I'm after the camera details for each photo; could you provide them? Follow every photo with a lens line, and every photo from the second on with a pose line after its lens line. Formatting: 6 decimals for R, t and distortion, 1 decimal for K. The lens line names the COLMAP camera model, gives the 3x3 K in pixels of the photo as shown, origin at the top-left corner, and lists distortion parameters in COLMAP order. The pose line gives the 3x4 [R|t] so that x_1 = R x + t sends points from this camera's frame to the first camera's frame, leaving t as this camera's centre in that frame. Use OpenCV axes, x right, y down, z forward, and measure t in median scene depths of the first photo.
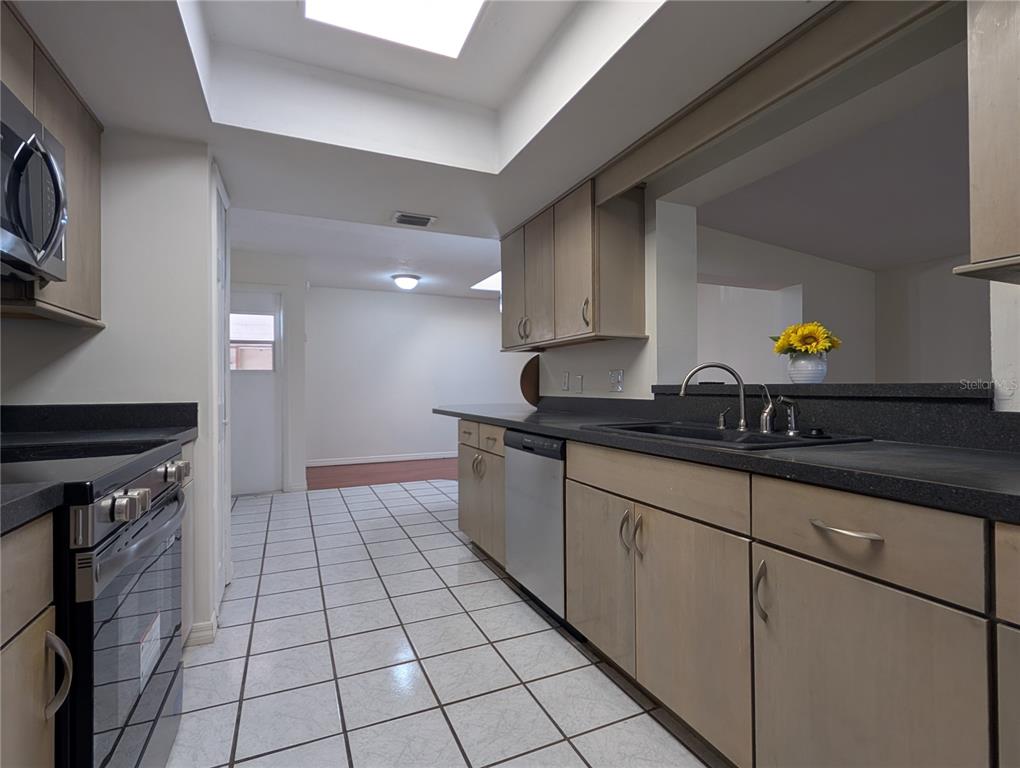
lens RADIAL K [[491.0, 0, 508.7], [0, 491.0, 383.4], [0, 0, 1]] dist [0.002517, -0.000304]
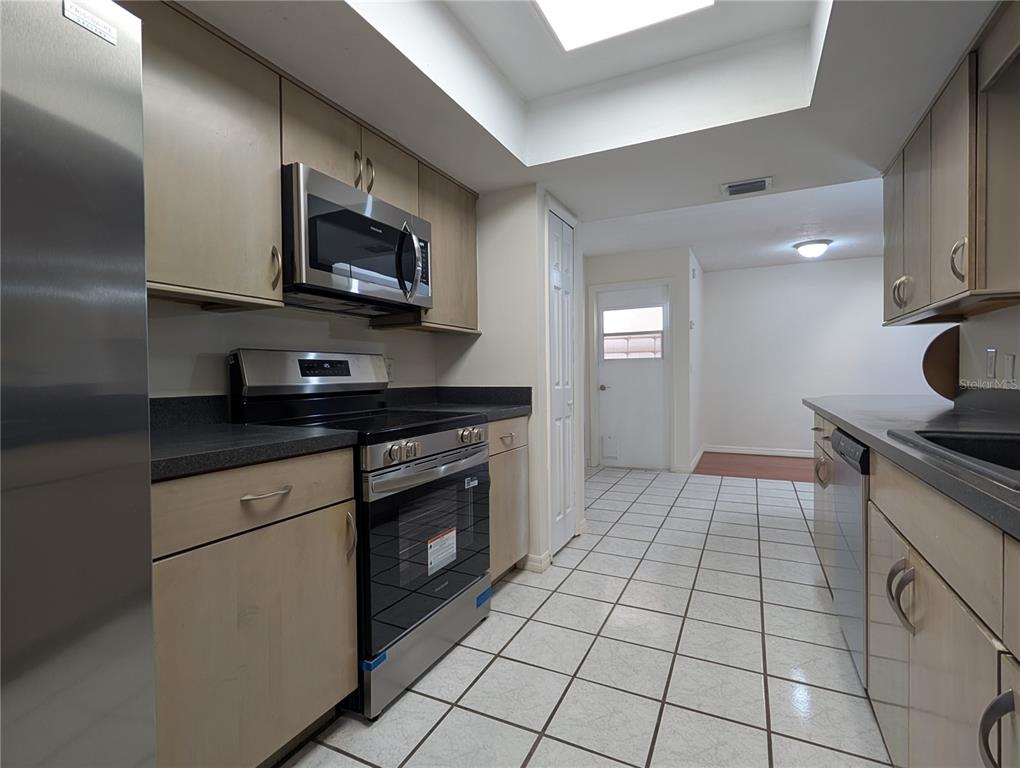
lens RADIAL K [[491.0, 0, 508.7], [0, 491.0, 383.4], [0, 0, 1]] dist [0.002517, -0.000304]
pose [[0.641408, 0.013068, -0.767089, 0.259328], [0.010520, 0.999611, 0.025826, -0.003134], [0.767128, -0.024635, 0.641021, 0.098103]]
